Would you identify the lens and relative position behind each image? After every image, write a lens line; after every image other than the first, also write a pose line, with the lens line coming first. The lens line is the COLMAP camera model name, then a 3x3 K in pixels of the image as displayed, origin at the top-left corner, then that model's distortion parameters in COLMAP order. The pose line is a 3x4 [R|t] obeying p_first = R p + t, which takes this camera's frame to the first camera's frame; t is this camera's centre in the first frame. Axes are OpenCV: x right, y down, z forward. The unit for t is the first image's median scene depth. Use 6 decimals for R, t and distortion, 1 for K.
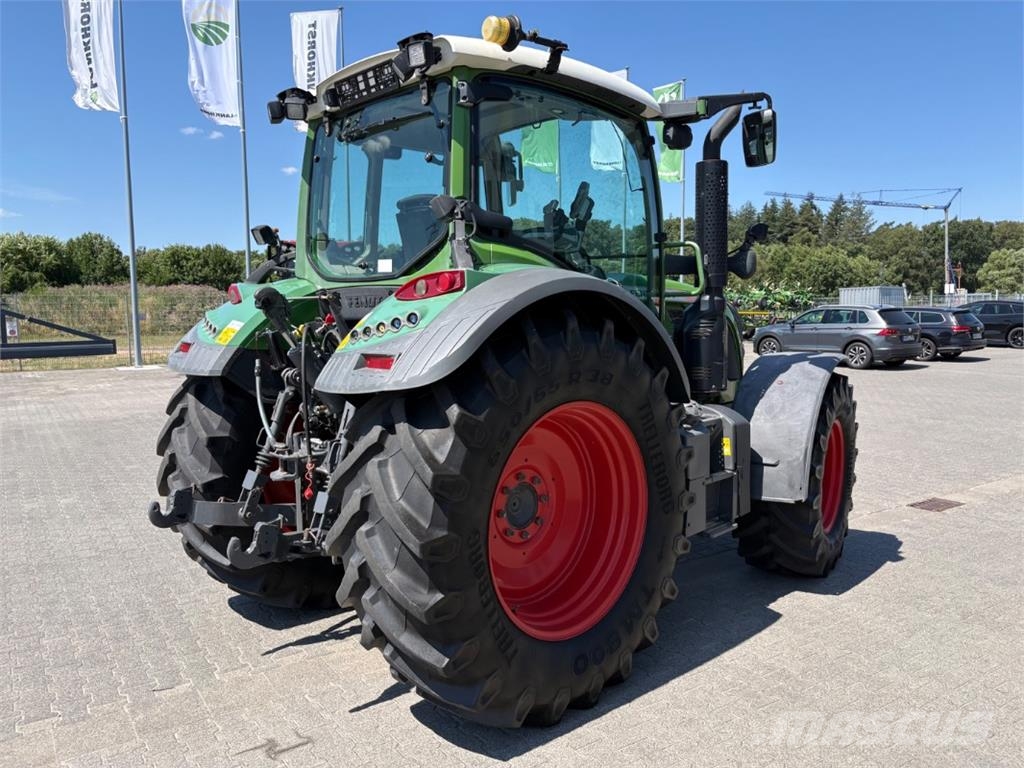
lens RADIAL K [[774.5, 0, 513.5], [0, 774.5, 388.9], [0, 0, 1]] dist [0.041258, -0.046950]
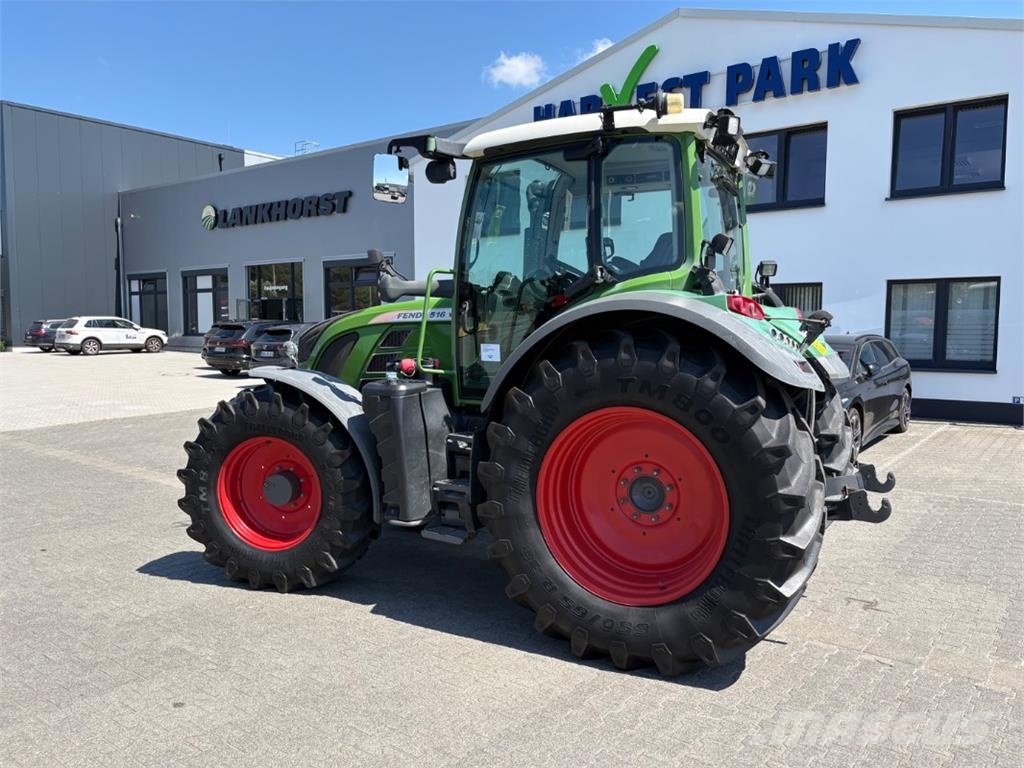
lens RADIAL K [[772.0, 0, 518.1], [0, 772.0, 389.5], [0, 0, 1]] dist [0.048327, -0.051550]
pose [[-0.318032, -0.064058, 0.945913, -1.205859], [0.088488, 0.991354, 0.096887, -0.147972], [-0.943941, 0.114515, -0.309614, 1.644218]]
